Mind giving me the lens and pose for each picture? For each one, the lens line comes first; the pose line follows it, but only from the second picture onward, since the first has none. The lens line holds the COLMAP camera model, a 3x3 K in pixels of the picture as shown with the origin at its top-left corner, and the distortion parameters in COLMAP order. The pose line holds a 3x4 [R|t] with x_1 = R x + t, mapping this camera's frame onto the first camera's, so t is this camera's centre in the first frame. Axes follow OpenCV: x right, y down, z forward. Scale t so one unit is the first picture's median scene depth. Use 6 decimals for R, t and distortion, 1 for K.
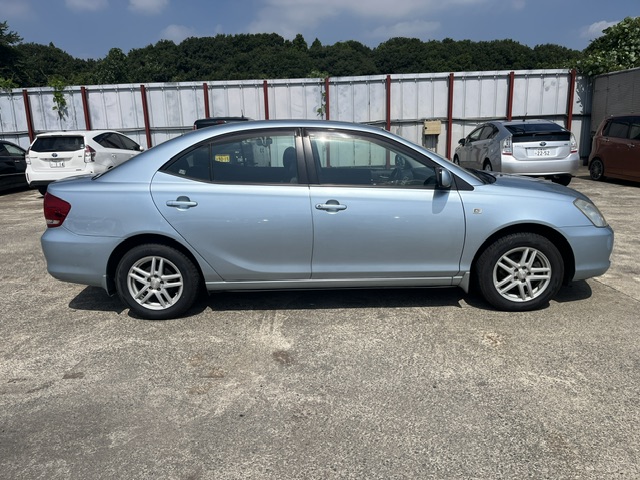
lens RADIAL K [[489.7, 0, 298.7], [0, 489.7, 248.4], [0, 0, 1]] dist [0.048962, -0.068279]
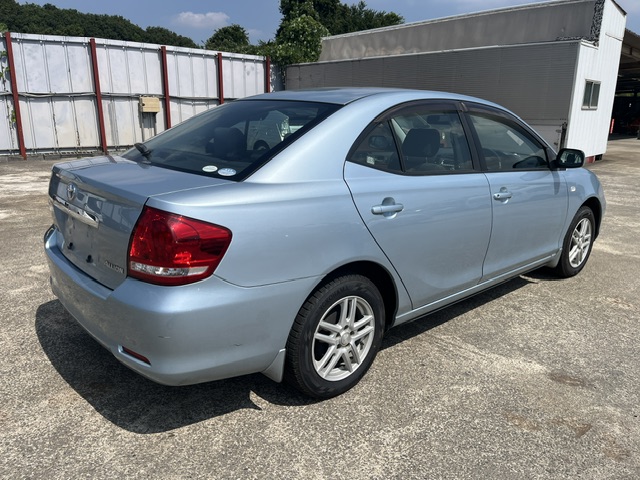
lens RADIAL K [[489.7, 0, 315.7], [0, 489.7, 250.1], [0, 0, 1]] dist [0.048962, -0.068279]
pose [[0.729224, -0.151124, 0.667378, -0.707251], [0.123801, 0.988350, 0.088533, -0.099530], [-0.672982, 0.018062, 0.739438, 0.543143]]
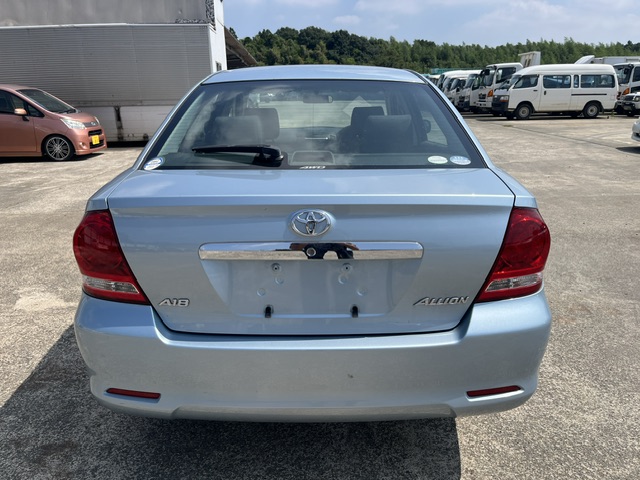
lens RADIAL K [[489.7, 0, 319.2], [0, 489.7, 238.7], [0, 0, 1]] dist [0.048962, -0.068279]
pose [[-0.023939, -0.263808, 0.964278, -0.888219], [0.247706, 0.932912, 0.261376, -0.239139], [-0.968539, 0.245115, 0.043014, 1.148590]]
